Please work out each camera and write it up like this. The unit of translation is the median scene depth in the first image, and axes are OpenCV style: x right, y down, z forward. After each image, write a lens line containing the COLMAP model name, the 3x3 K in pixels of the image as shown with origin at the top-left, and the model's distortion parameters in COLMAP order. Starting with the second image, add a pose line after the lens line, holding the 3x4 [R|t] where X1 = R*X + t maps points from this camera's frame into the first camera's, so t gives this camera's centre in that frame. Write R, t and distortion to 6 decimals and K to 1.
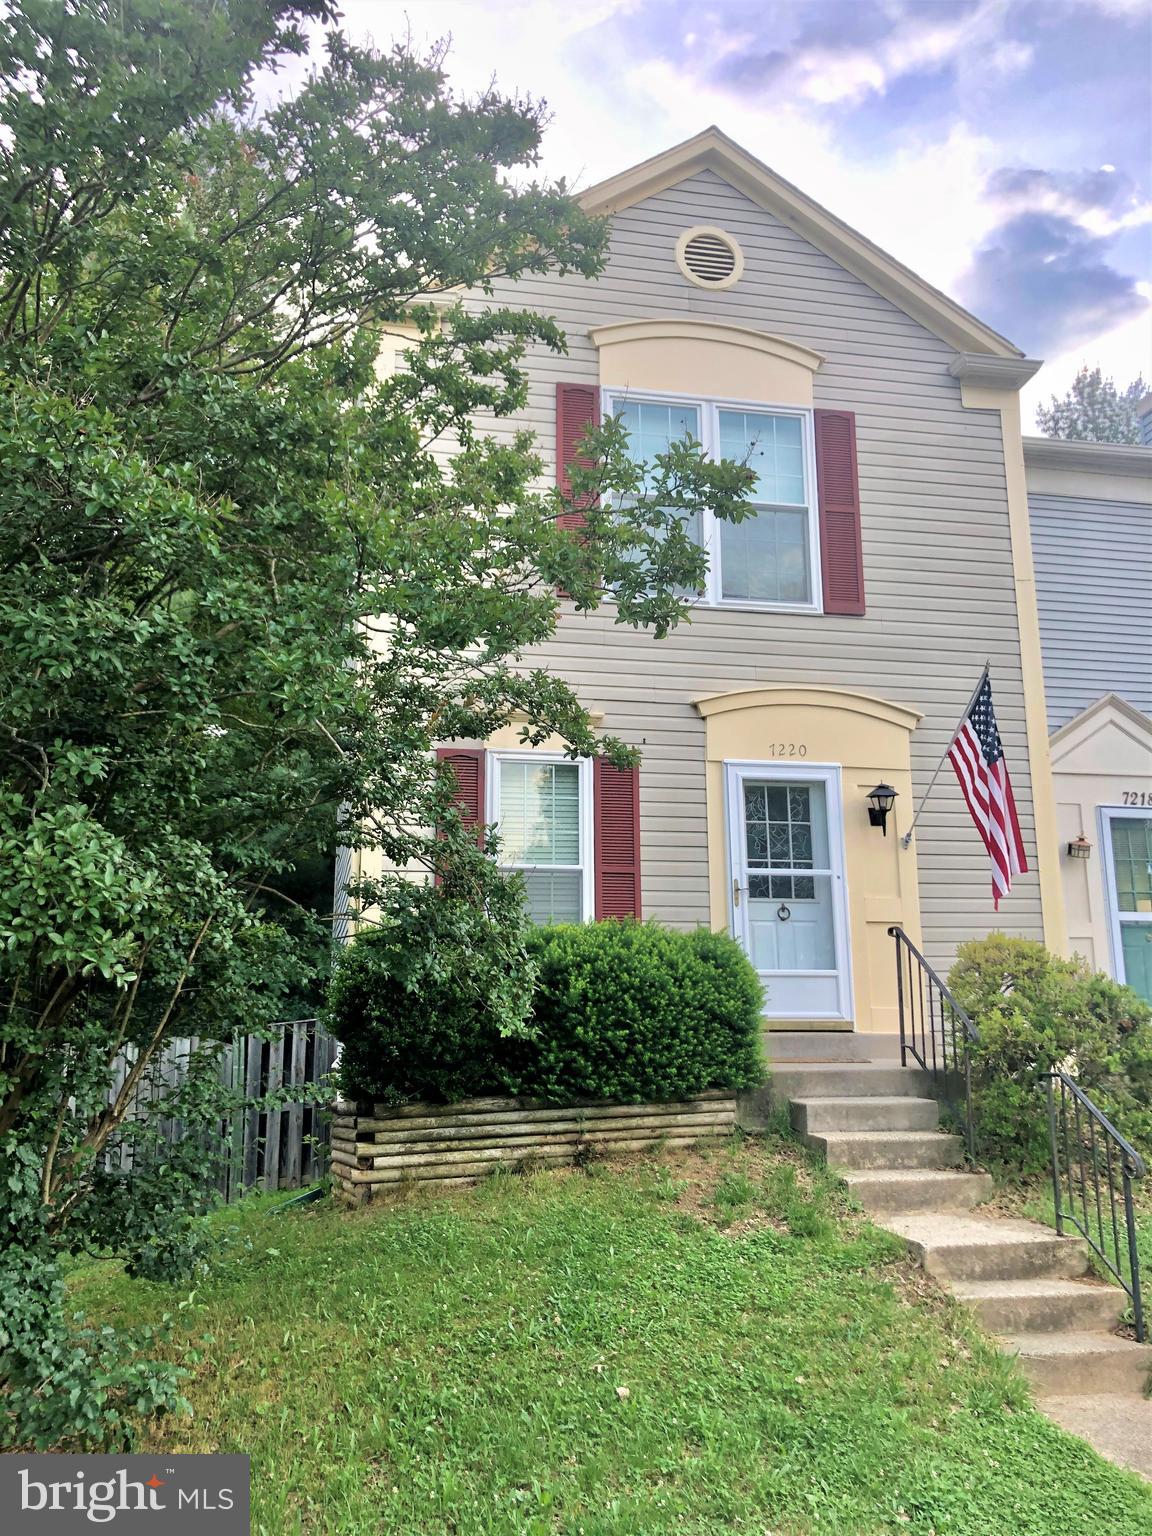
lens RADIAL K [[1266.2, 0, 575.3], [0, 1266.2, 772.6], [0, 0, 1]] dist [0.012435, -0.010772]
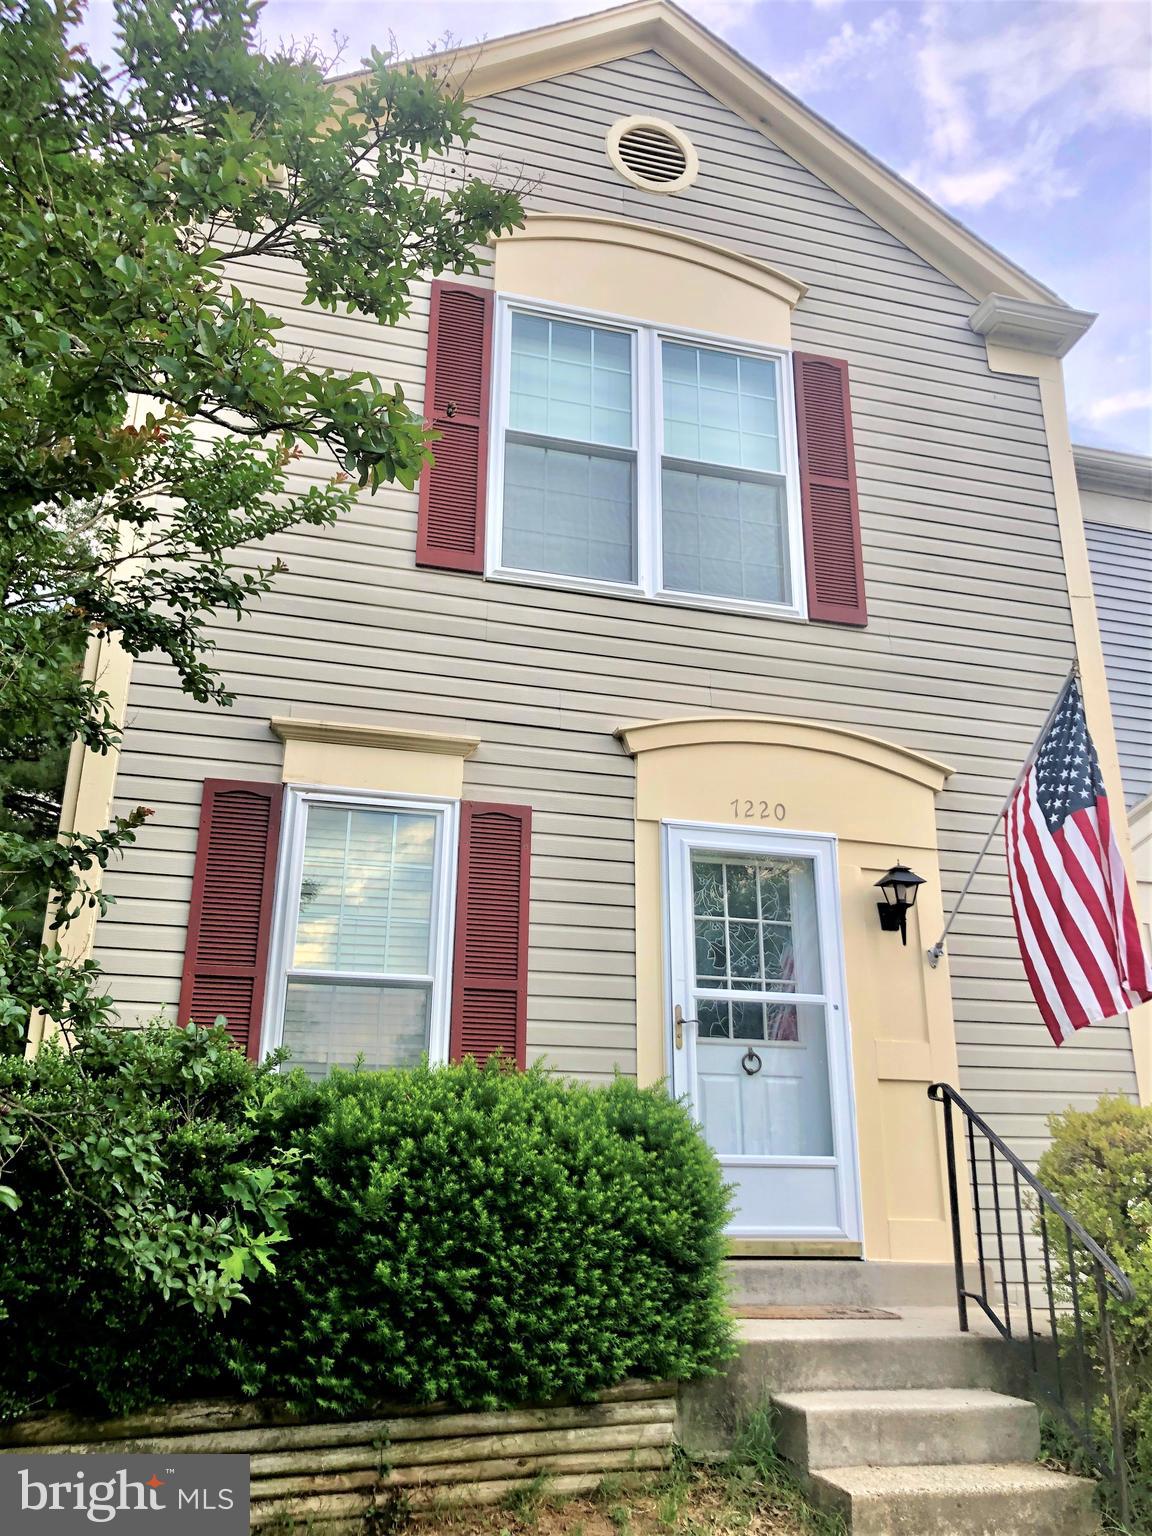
lens RADIAL K [[1266.2, 0, 581.9], [0, 1266.2, 768.4], [0, 0, 1]] dist [0.012435, -0.010772]
pose [[0.997808, 0.033410, 0.057116, 0.047105], [-0.025222, 0.990040, -0.138509, 0.068011], [-0.061175, 0.136765, 0.988713, 0.438036]]
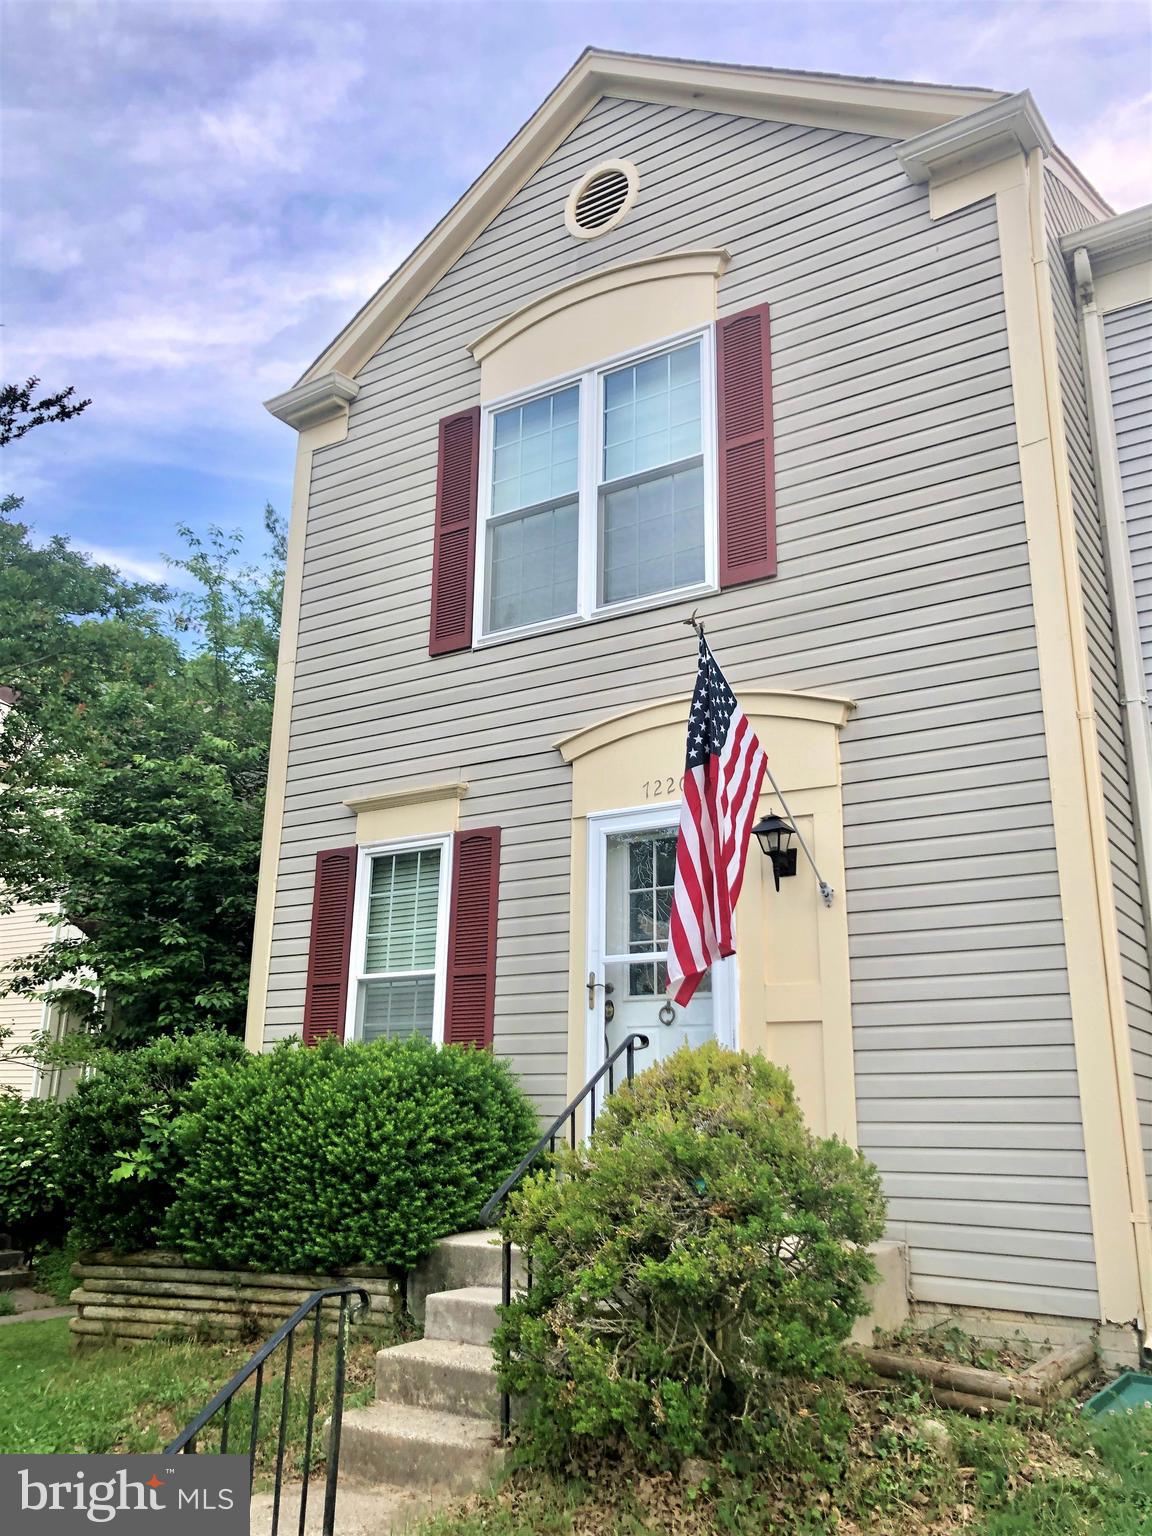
lens RADIAL K [[1266.2, 0, 576.6], [0, 1266.2, 762.0], [0, 0, 1]] dist [0.012435, -0.010772]
pose [[0.705421, -0.178407, -0.685968, 0.797702], [0.125326, 0.983950, -0.127026, 0.067579], [0.697621, 0.003637, 0.716458, 0.554023]]
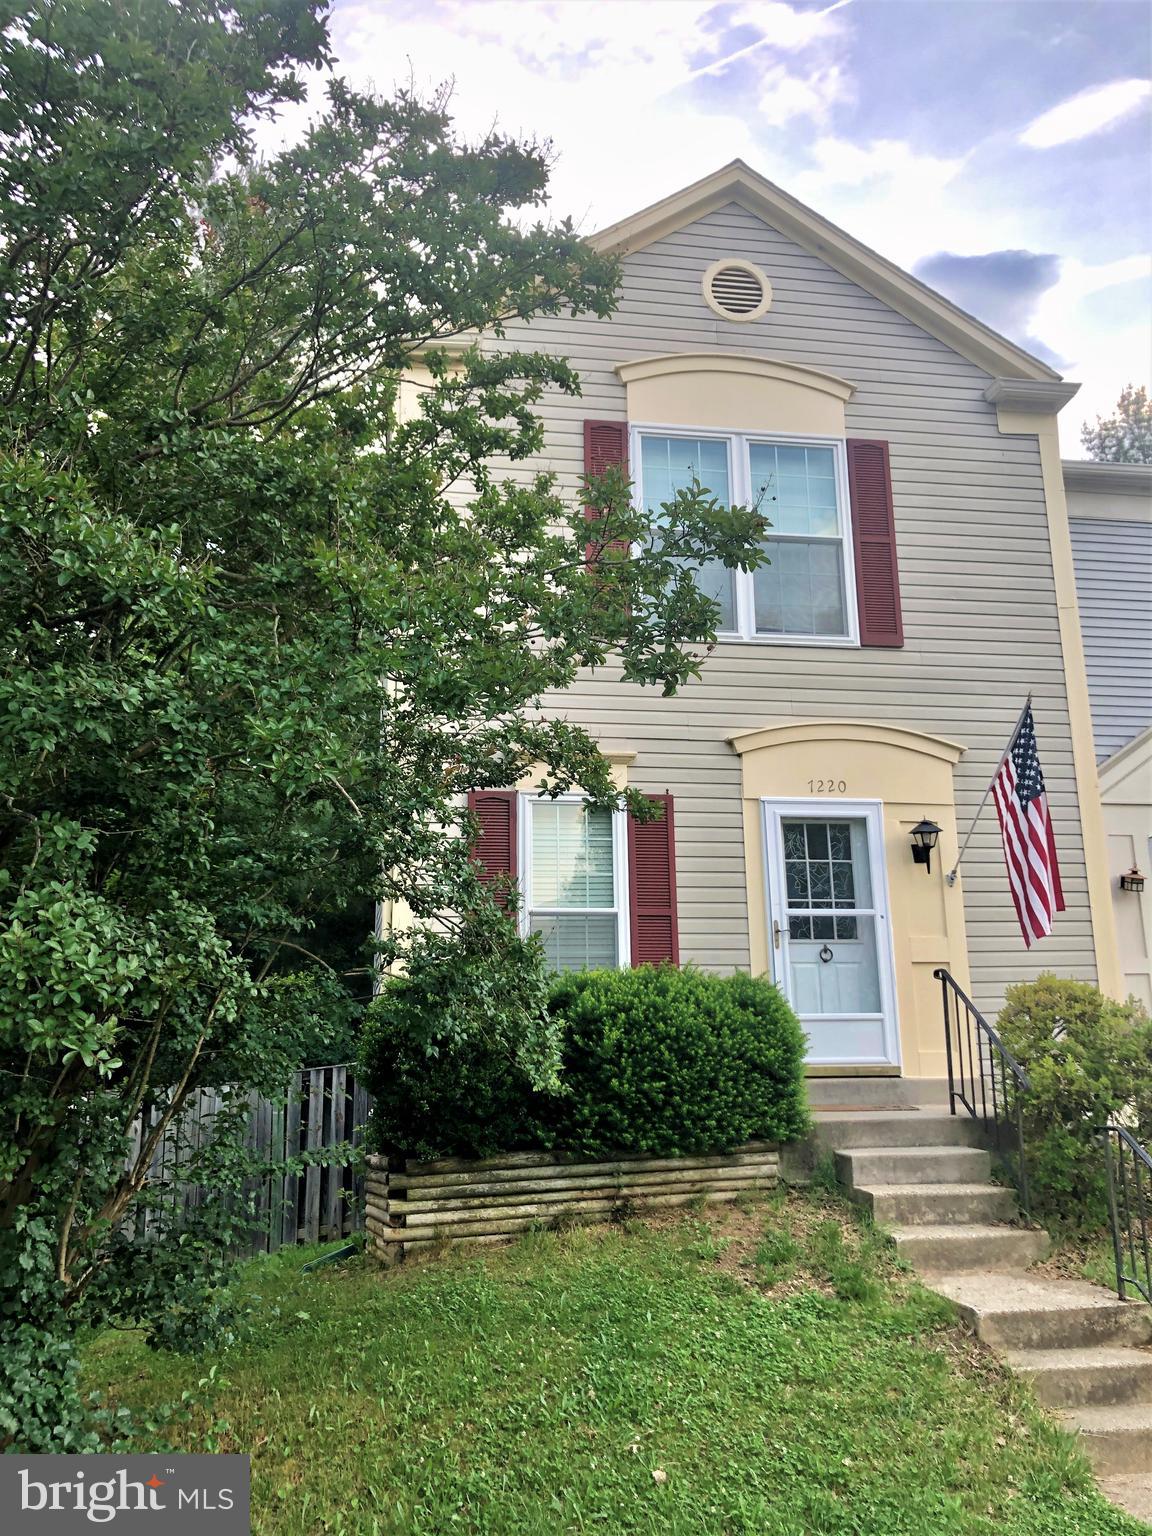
lens RADIAL K [[1266.2, 0, 575.4], [0, 1266.2, 771.1], [0, 0, 1]] dist [0.012435, -0.010772]
pose [[0.999187, -0.017956, -0.036103, 0.012226], [0.017067, 0.999547, -0.024781, -0.011274], [0.036531, 0.024144, 0.999041, 0.021250]]
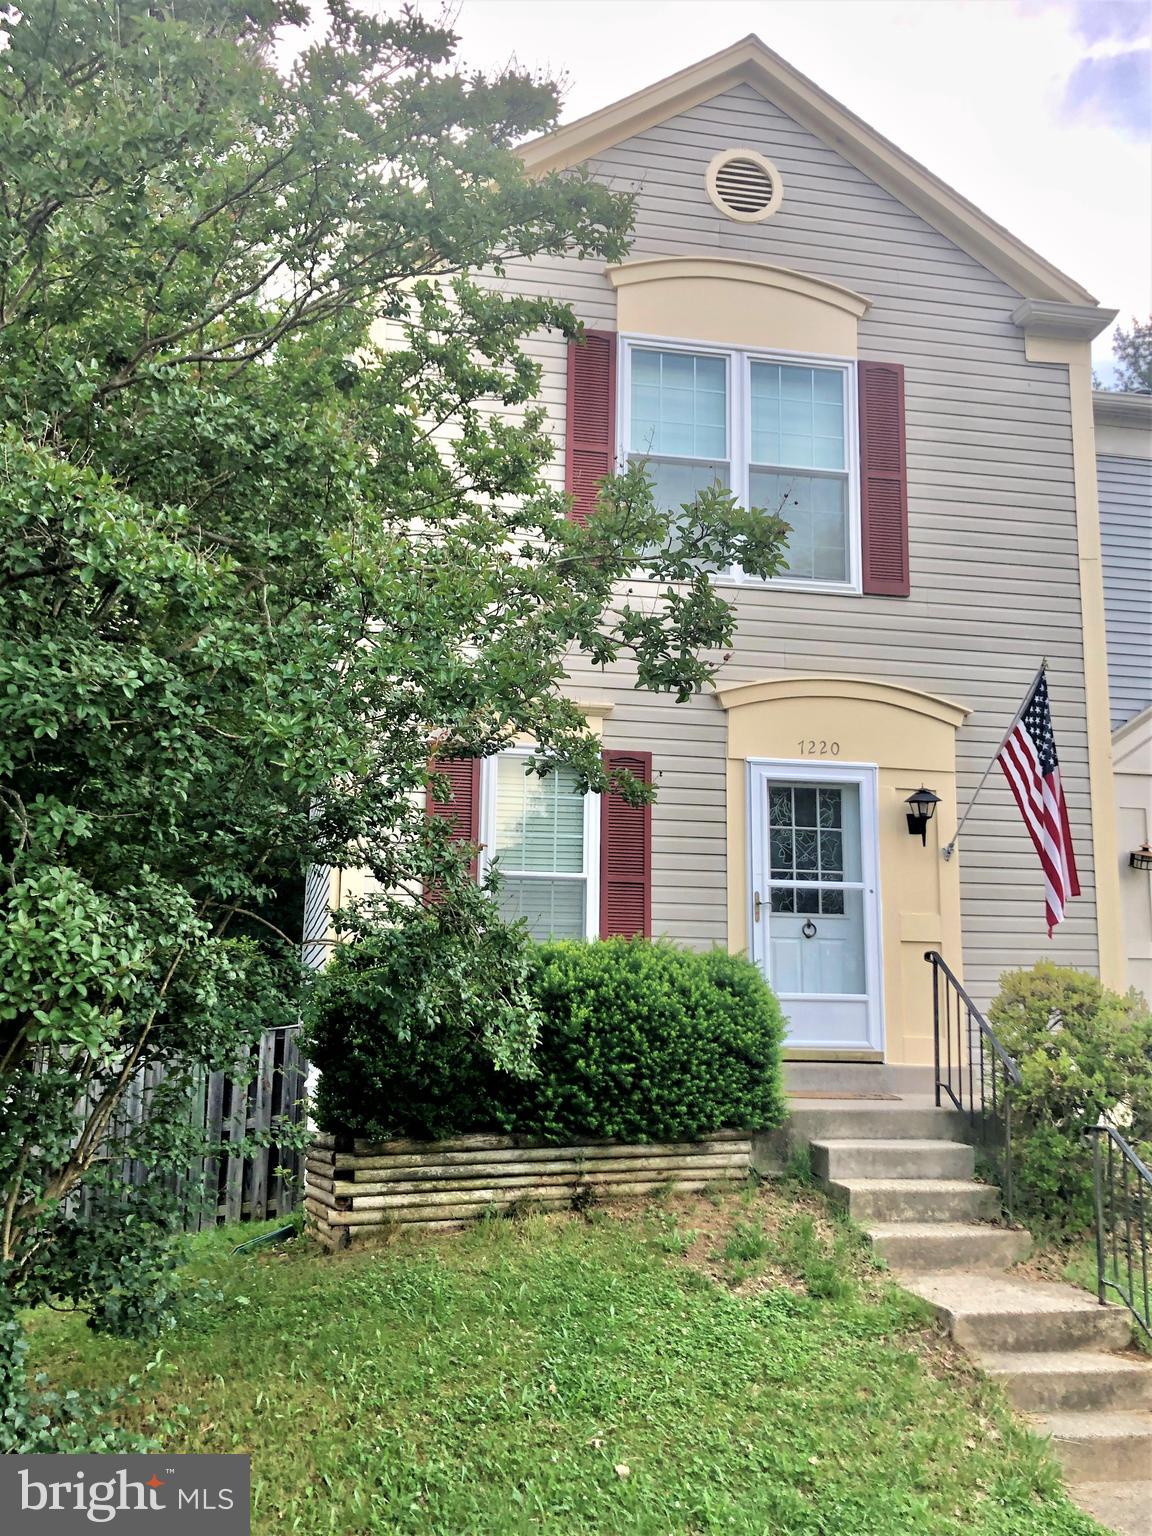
lens RADIAL K [[1448.6, 0, 567.6], [0, 1448.6, 774.6], [0, 0, 1]] dist [0.009960, 0.000000]
pose [[0.999790, 0.019803, -0.005221, -0.004785], [-0.019629, 0.999311, 0.031512, -0.034868], [0.005841, -0.031403, 0.999490, -0.030603]]
